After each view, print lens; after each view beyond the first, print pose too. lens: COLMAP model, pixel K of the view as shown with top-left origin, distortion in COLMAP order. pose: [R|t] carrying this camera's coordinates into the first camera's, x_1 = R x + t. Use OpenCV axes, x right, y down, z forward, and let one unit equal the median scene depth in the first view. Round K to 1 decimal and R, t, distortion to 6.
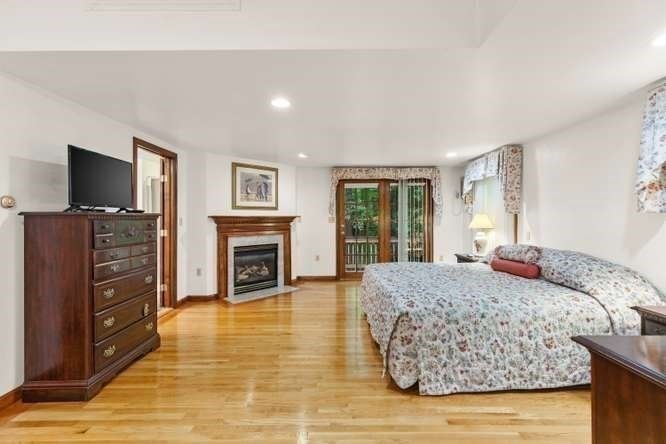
lens RADIAL K [[304.7, 0, 326.6], [0, 304.7, 218.1], [0, 0, 1]] dist [0.011702, -0.003515]
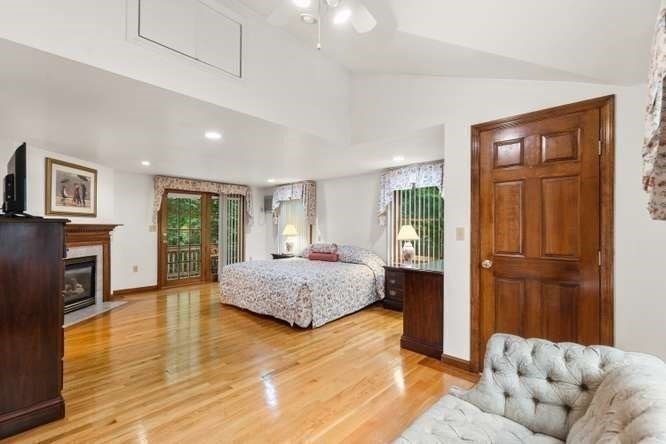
lens RADIAL K [[304.7, 0, 333.8], [0, 304.7, 224.6], [0, 0, 1]] dist [0.011702, -0.003515]
pose [[0.672722, 0.012006, 0.739798, -0.383247], [-0.005419, 0.999921, -0.011300, 0.000878], [-0.739875, 0.003593, 0.672734, -0.110425]]
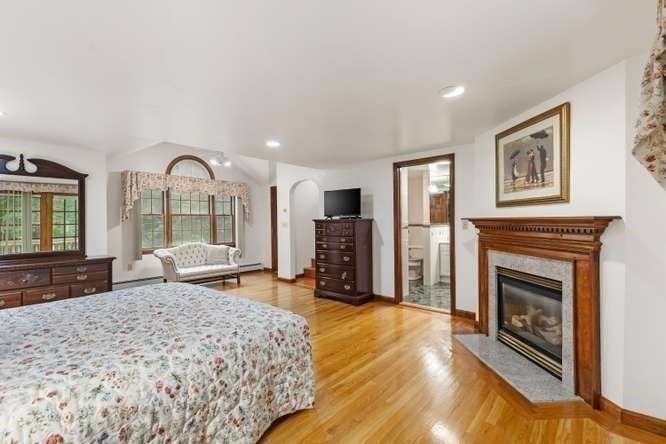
lens RADIAL K [[304.7, 0, 330.8], [0, 304.7, 221.4], [0, 0, 1]] dist [0.011702, -0.003515]
pose [[-0.653838, 0.013827, -0.756508, 0.398181], [0.011582, 0.999899, 0.008266, -0.008916], [0.756546, -0.003357, -0.653932, 1.117668]]
